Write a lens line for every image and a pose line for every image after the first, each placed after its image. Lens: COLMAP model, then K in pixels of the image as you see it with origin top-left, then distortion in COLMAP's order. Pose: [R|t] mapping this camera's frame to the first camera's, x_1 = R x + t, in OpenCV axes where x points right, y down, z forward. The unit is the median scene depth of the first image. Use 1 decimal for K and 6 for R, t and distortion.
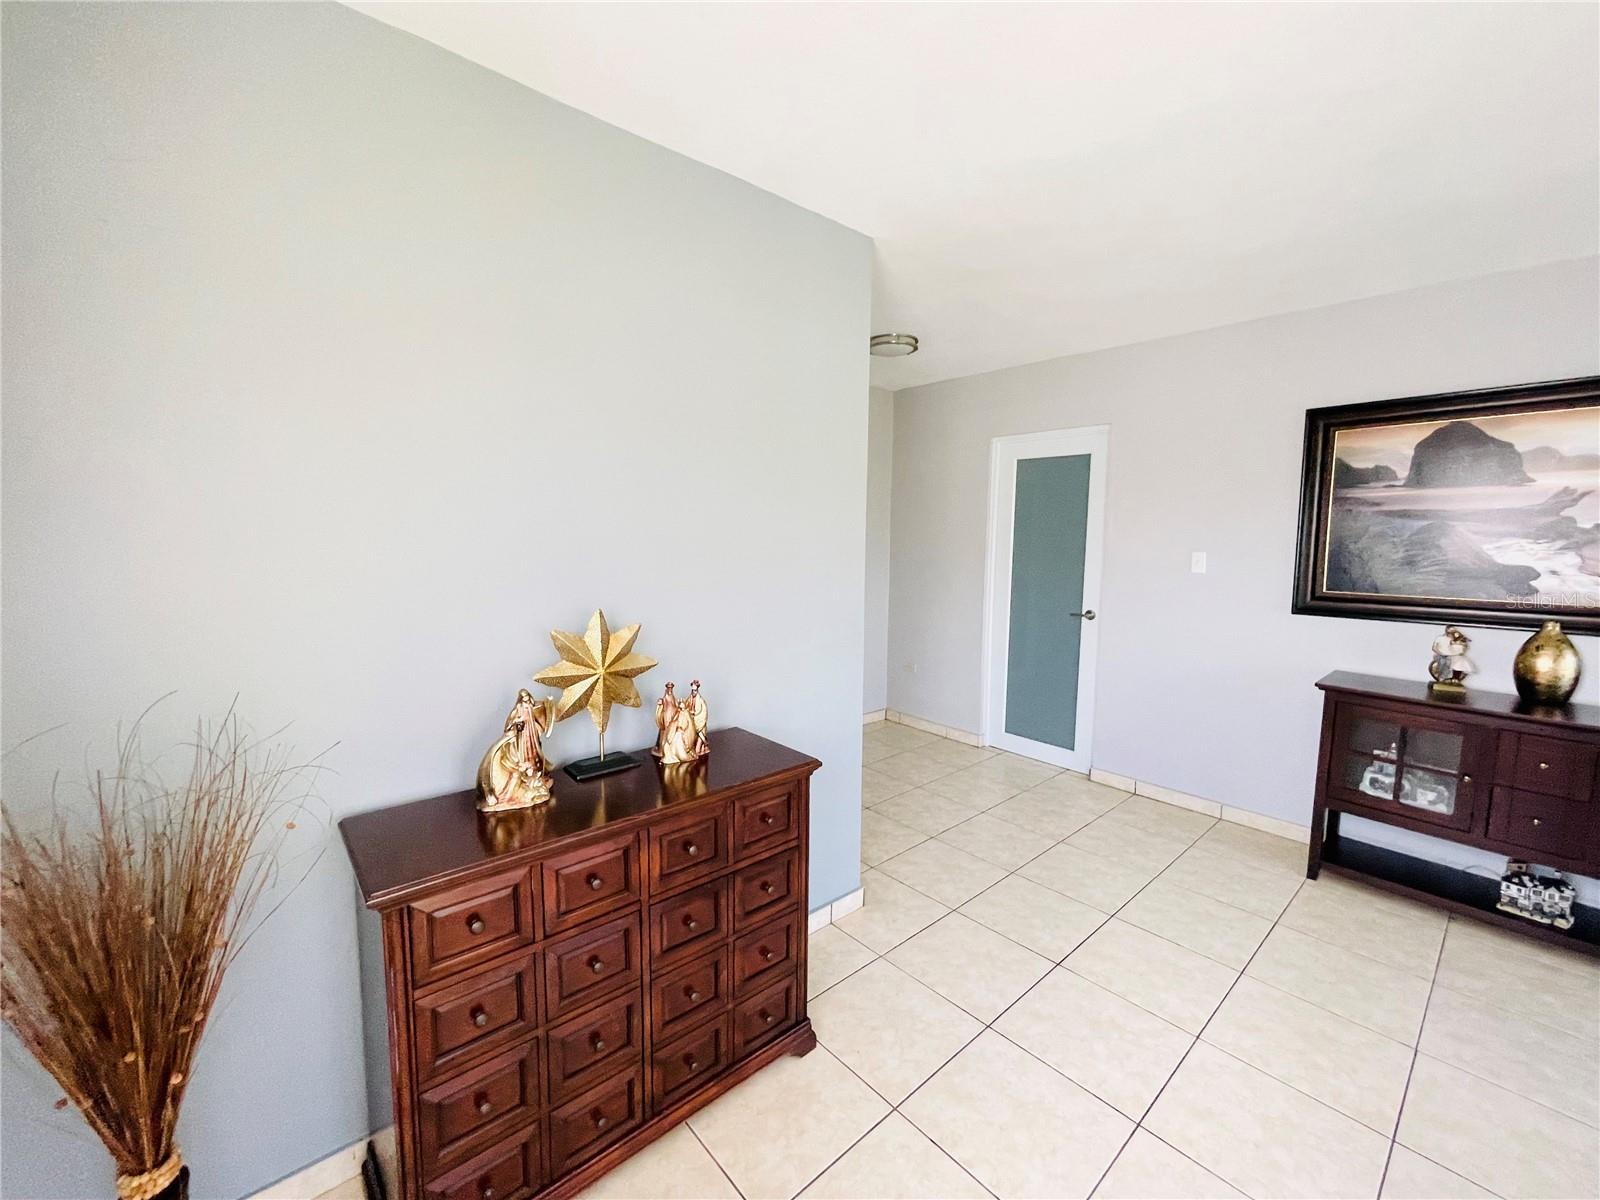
lens RADIAL K [[650.8, 0, 709.8], [0, 650.8, 599.9], [0, 0, 1]] dist [-0.004616, 0.001819]
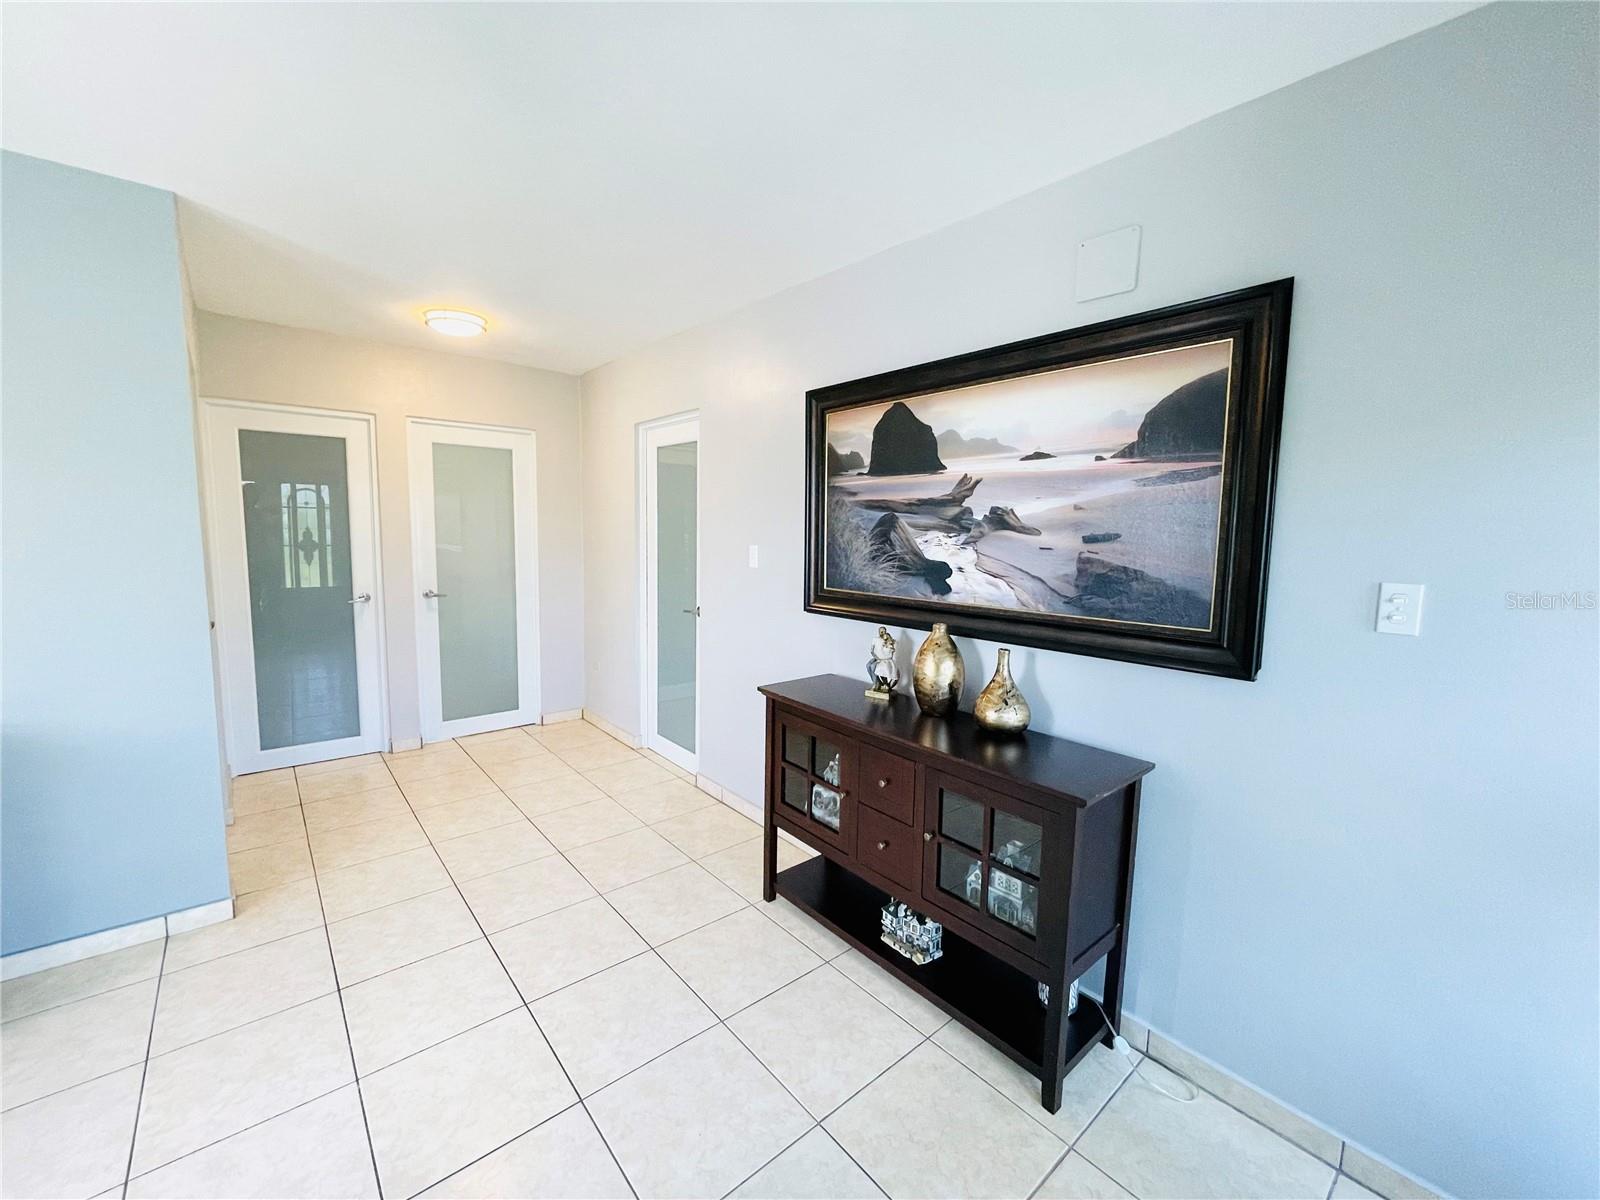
lens RADIAL K [[650.8, 0, 804.9], [0, 650.8, 589.1], [0, 0, 1]] dist [-0.004616, 0.001819]
pose [[0.999697, 0.015001, -0.019514, 1.018269], [-0.015238, 0.999811, -0.012103, -0.000010], [0.019329, 0.012397, 0.999736, 0.079878]]
